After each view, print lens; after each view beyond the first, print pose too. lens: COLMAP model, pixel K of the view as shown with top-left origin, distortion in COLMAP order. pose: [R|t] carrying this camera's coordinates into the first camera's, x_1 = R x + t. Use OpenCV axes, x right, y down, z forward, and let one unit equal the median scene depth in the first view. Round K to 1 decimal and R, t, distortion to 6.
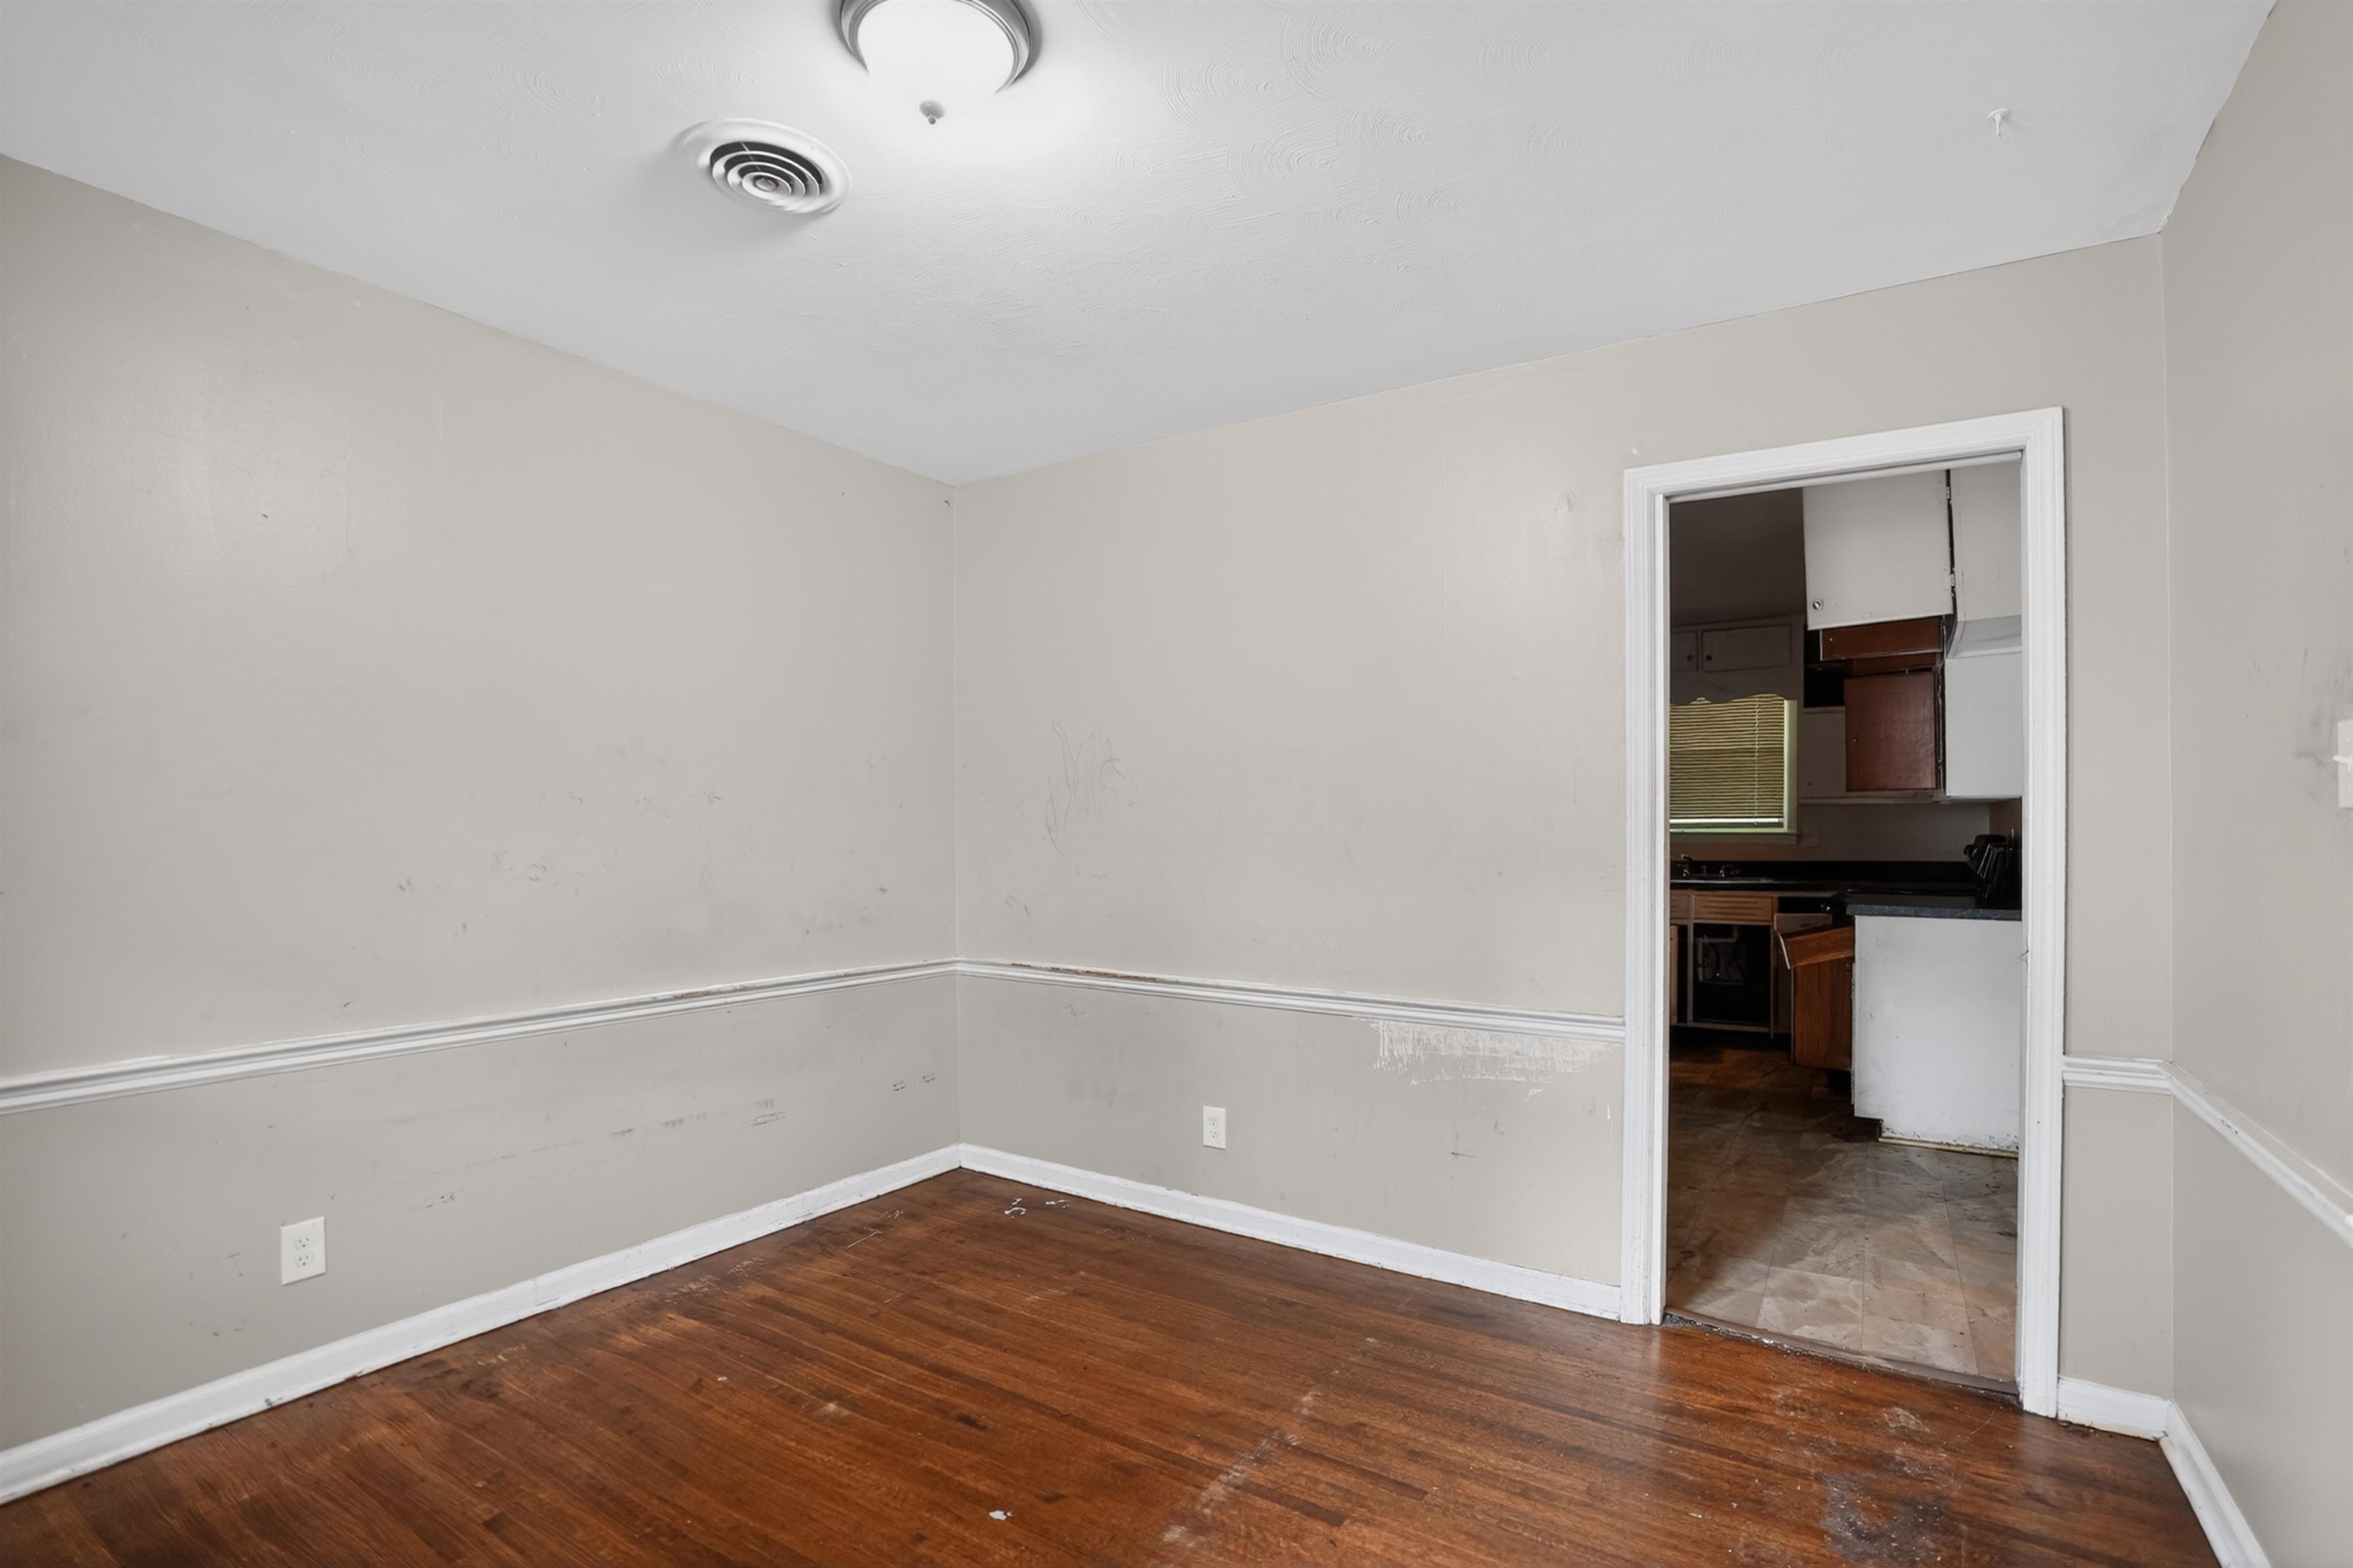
lens RADIAL K [[1104.8, 0, 1164.3], [0, 1104.8, 792.2], [0, 0, 1]] dist [-0.070521, 0.028140]
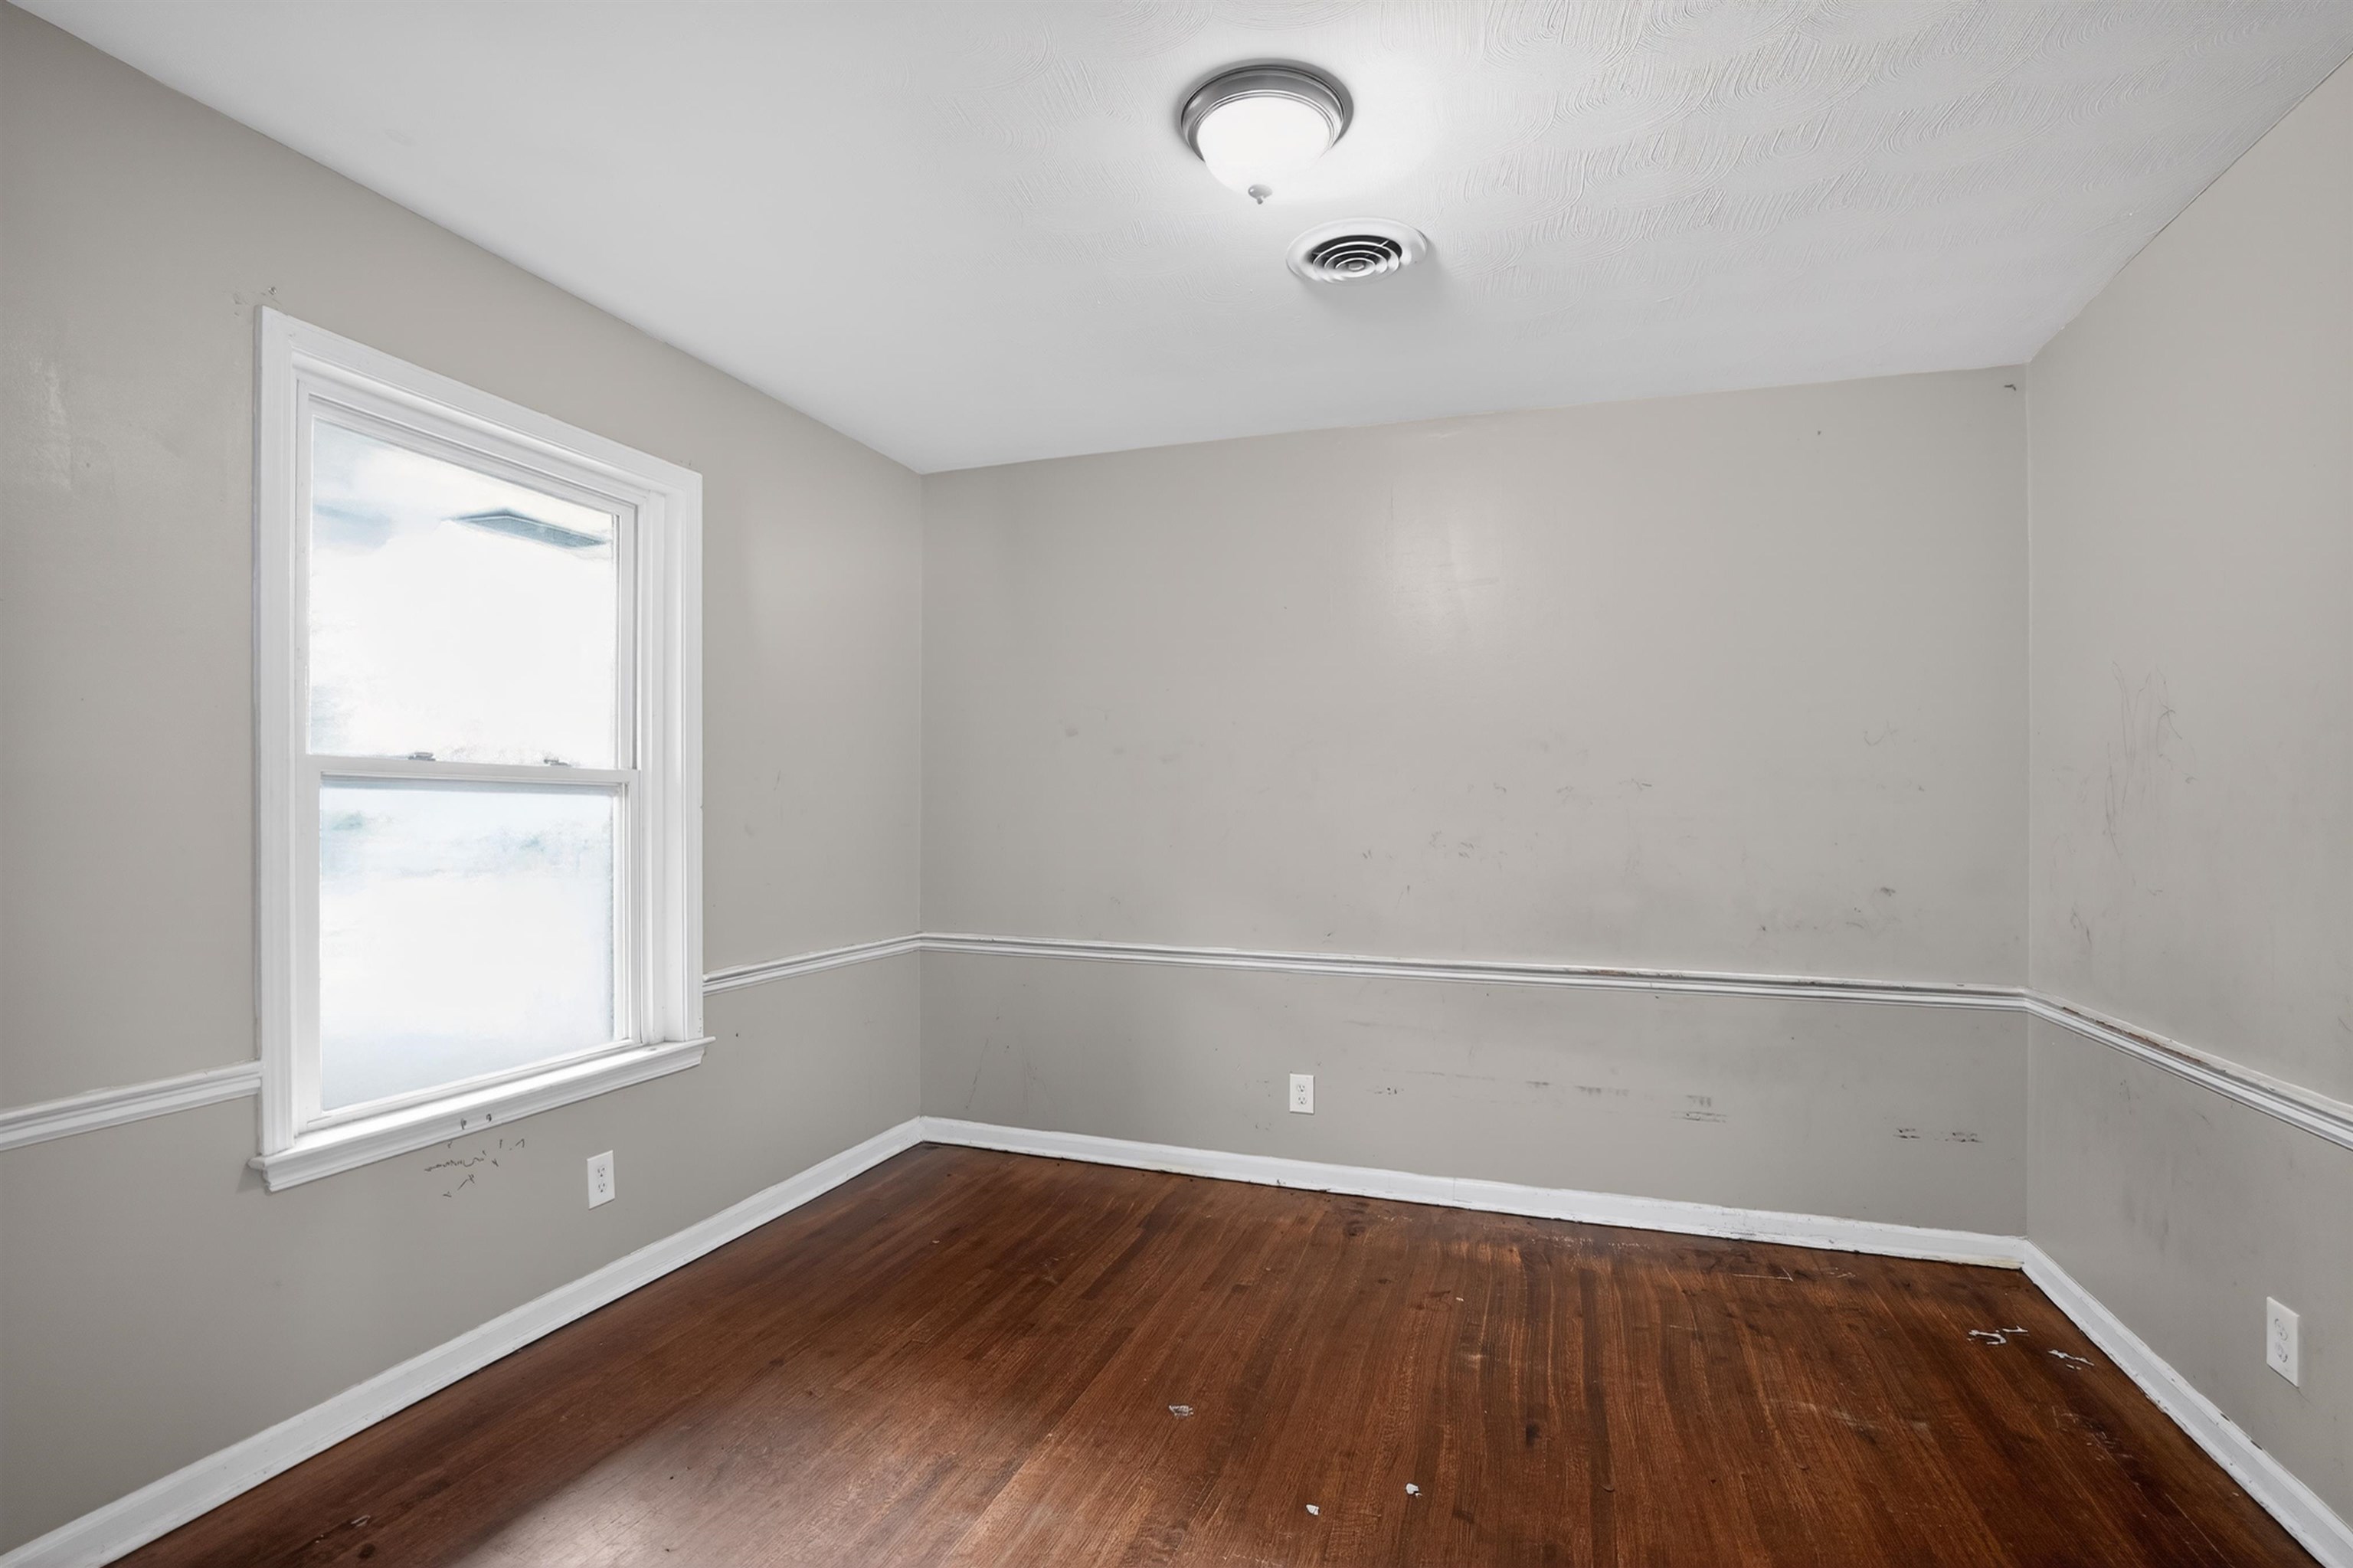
lens RADIAL K [[1104.8, 0, 1164.3], [0, 1104.8, 792.2], [0, 0, 1]] dist [-0.070521, 0.028140]
pose [[0.238401, -0.012763, -0.971083, 0.523019], [0.022278, 0.999722, -0.007670, 0.011103], [0.970911, -0.019805, 0.238619, 0.361527]]
